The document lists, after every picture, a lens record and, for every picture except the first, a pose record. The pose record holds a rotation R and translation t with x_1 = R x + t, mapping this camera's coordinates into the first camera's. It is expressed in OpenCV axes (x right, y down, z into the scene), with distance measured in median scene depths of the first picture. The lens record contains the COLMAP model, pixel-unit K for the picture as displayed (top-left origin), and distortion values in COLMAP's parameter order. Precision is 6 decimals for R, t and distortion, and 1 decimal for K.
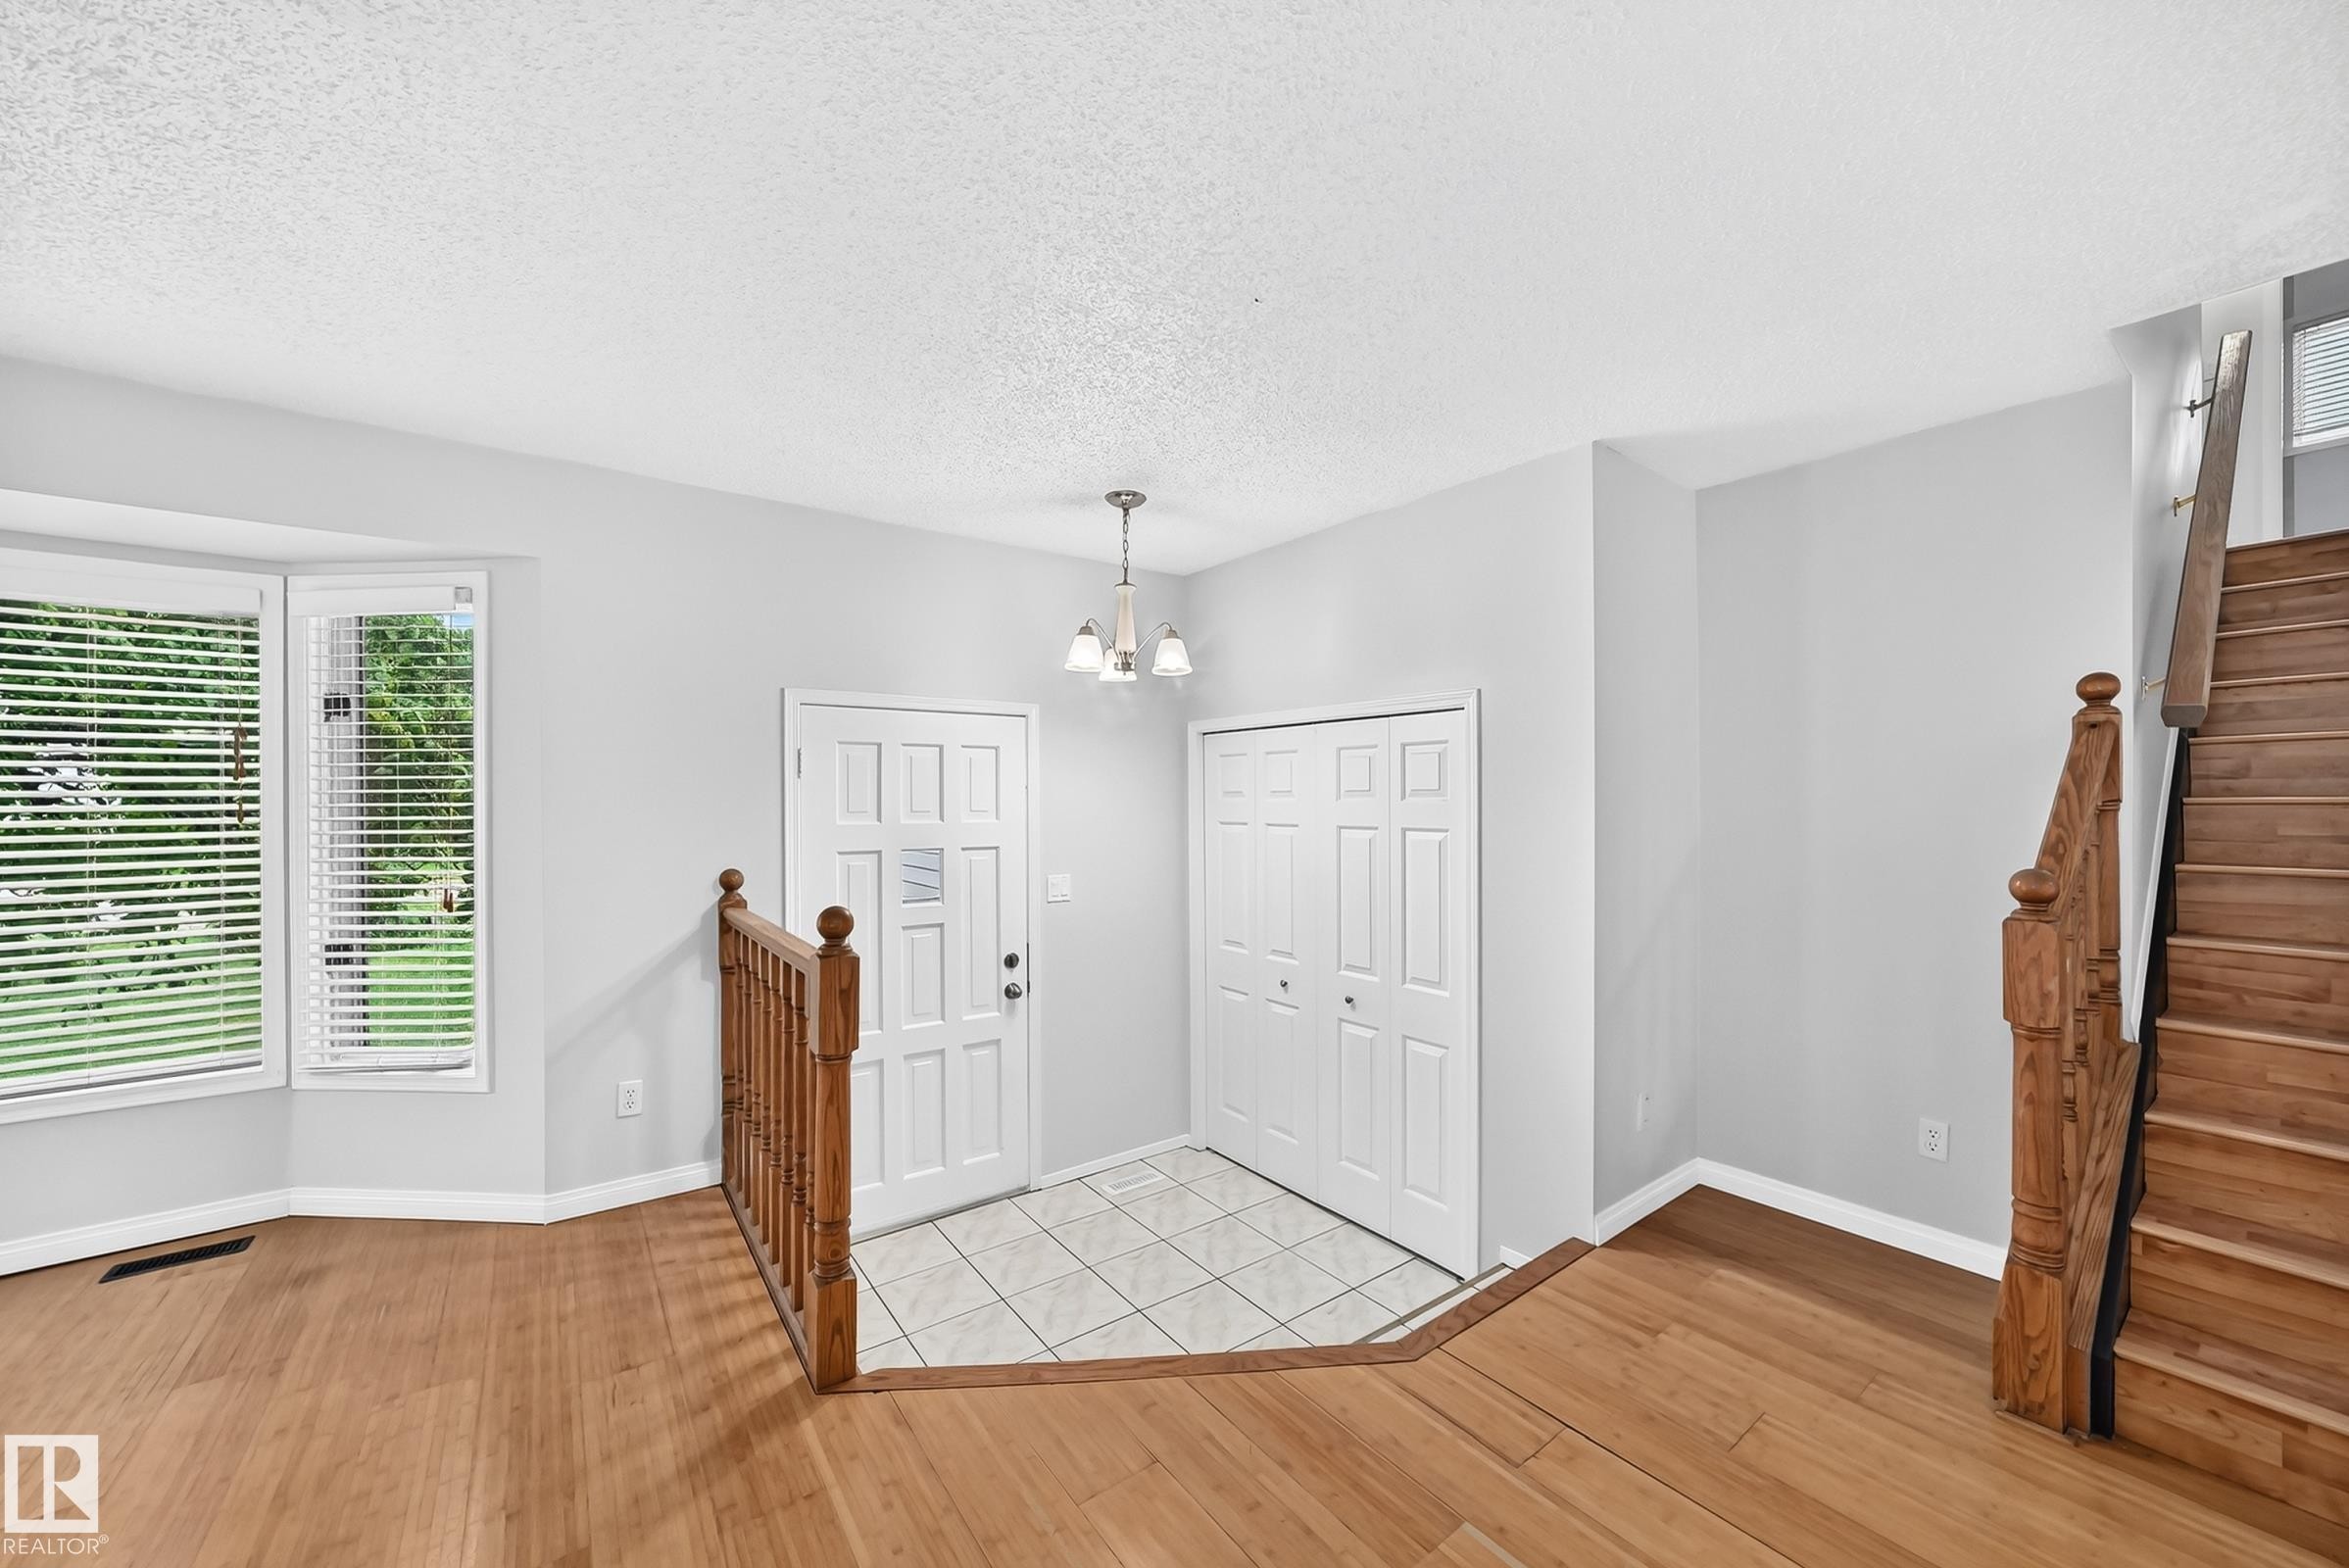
lens RADIAL K [[872.7, 0, 1177.4], [0, 872.7, 768.9], [0, 0, 1]] dist [-0.008267, 0.000244]
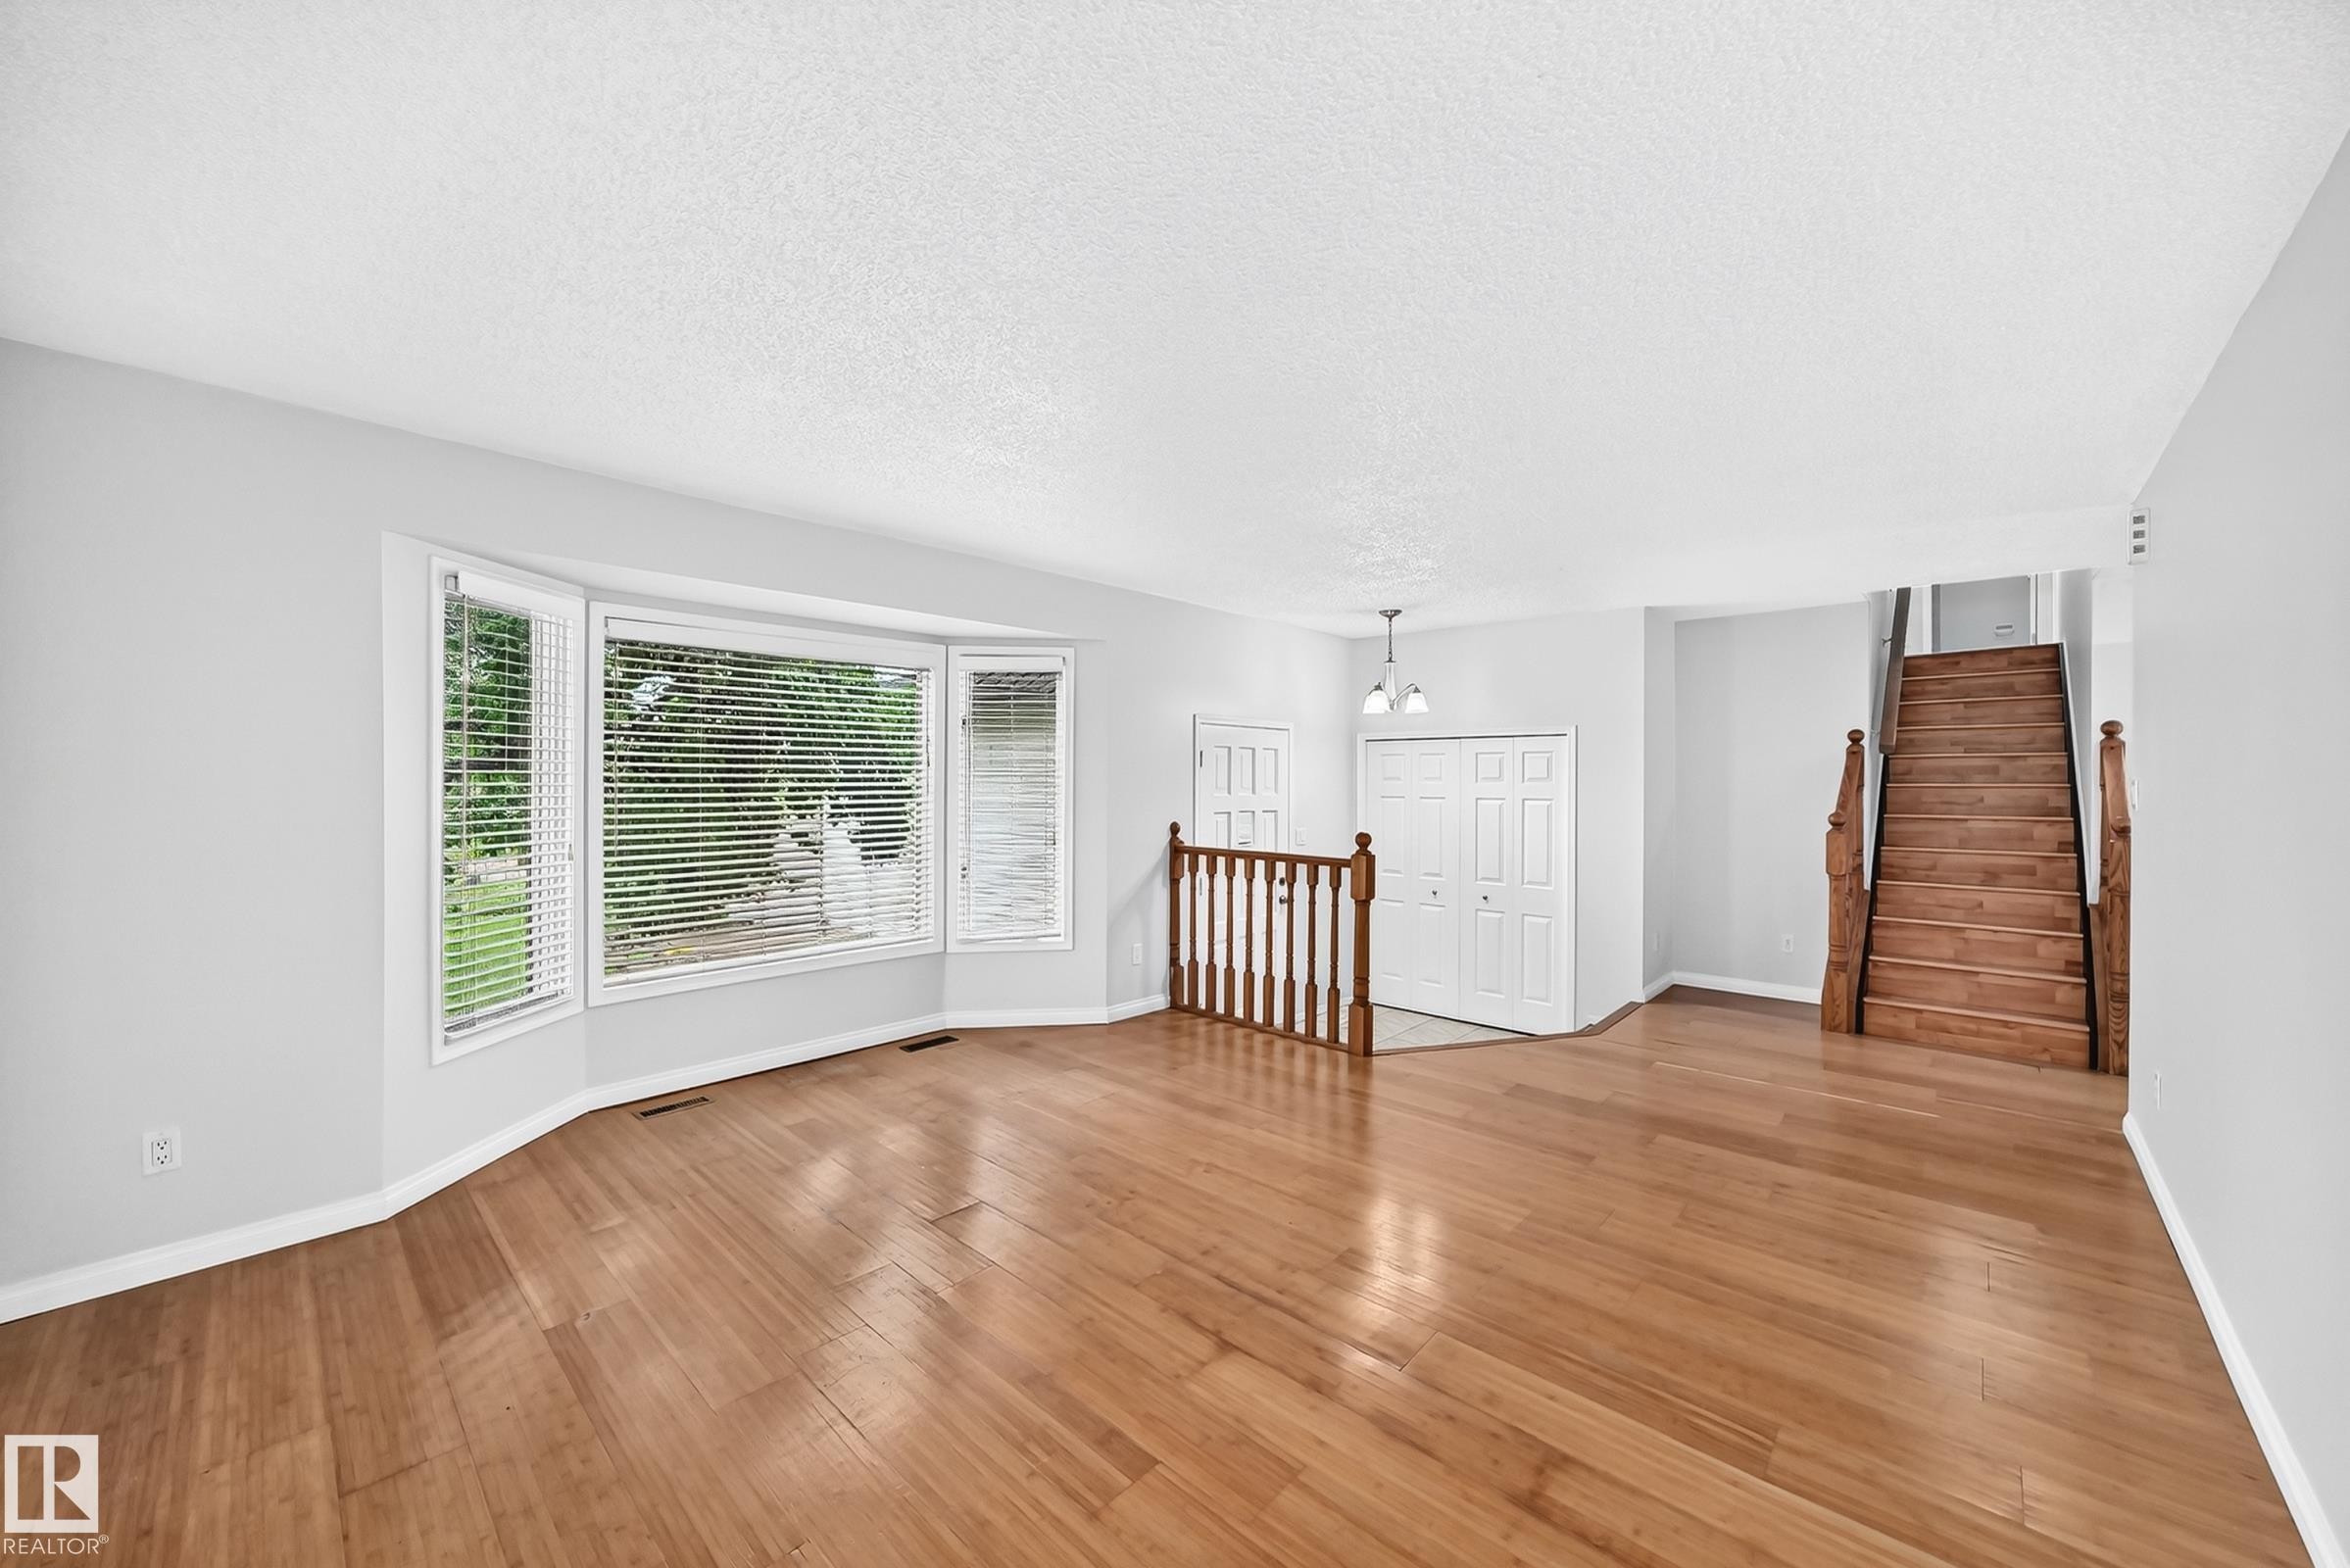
lens RADIAL K [[886.6, 0, 1178.0], [0, 886.6, 744.2], [0, 0, 1]] dist [-0.012050, -0.000004]
pose [[0.982580, 0.013463, 0.185350, -0.908993], [-0.012314, 0.999897, -0.007348, -0.026079], [-0.185430, 0.004938, 0.982645, -0.769580]]
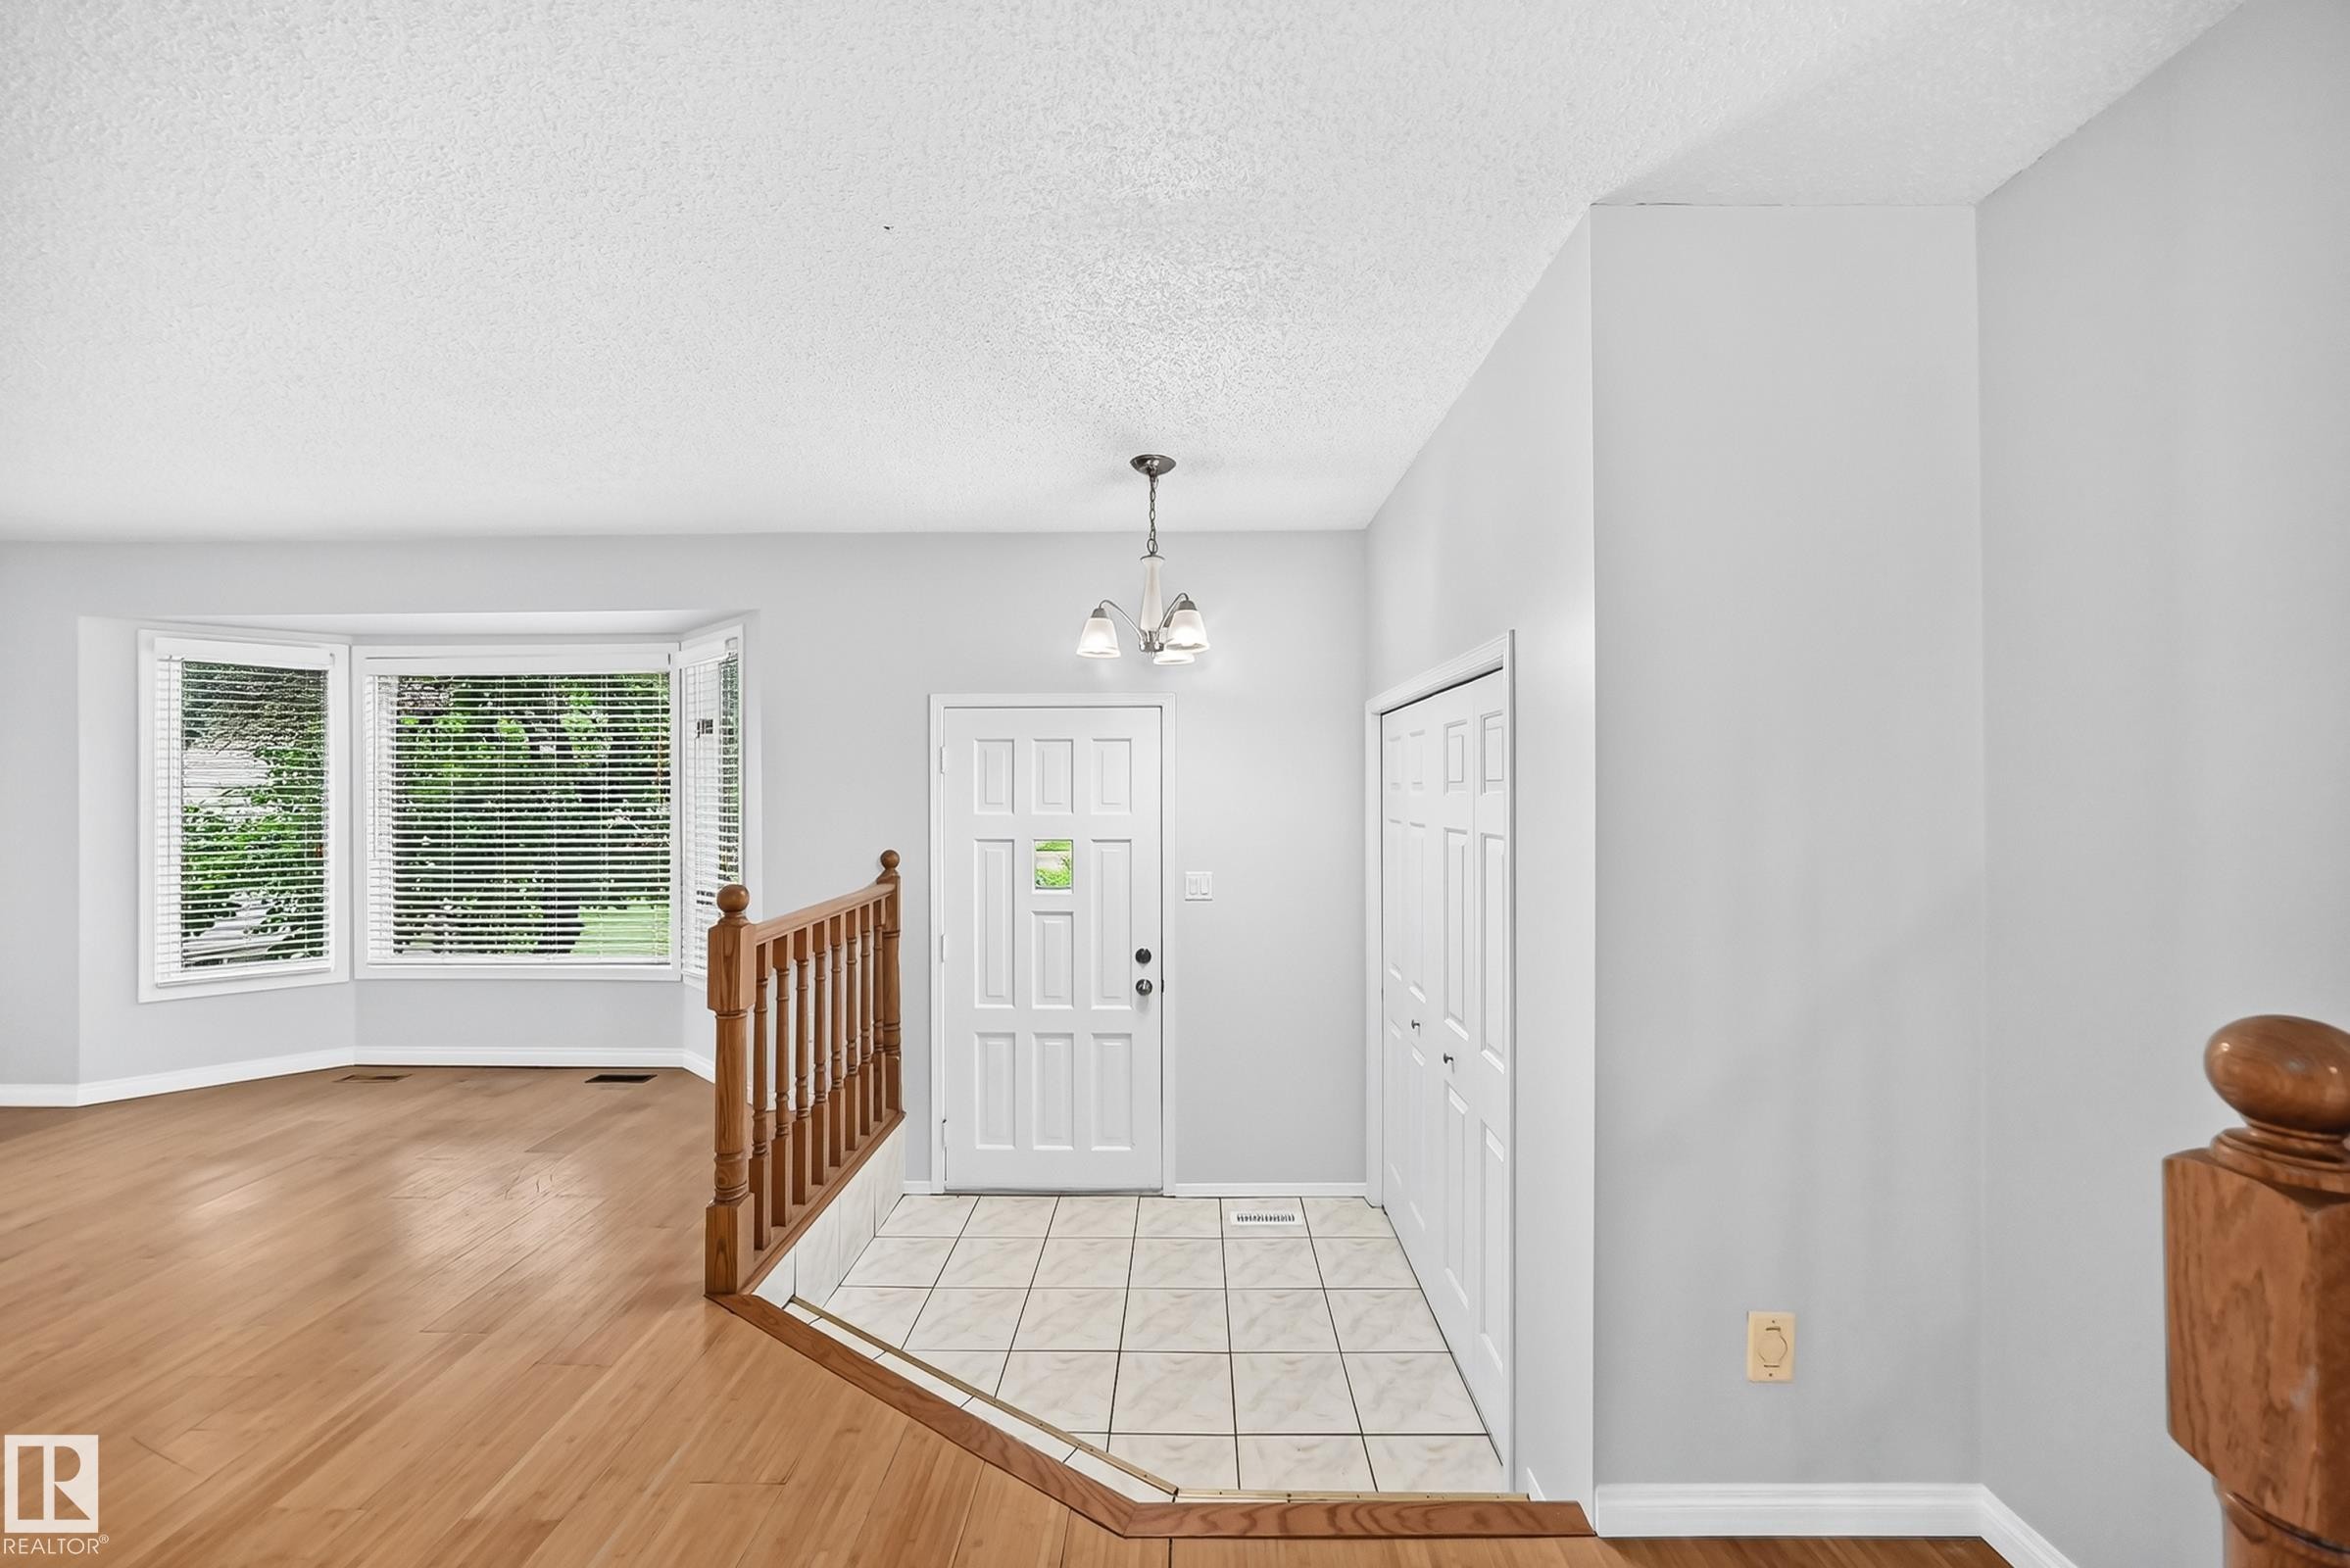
lens RADIAL K [[867.8, 0, 1183.7], [0, 867.8, 773.3], [0, 0, 1]] dist [-0.008430, 0.000049]
pose [[0.793024, -0.011158, -0.609088, 0.576486], [0.019991, 0.999770, 0.007714, 0.009656], [0.608862, -0.018293, 0.793065, 0.334425]]
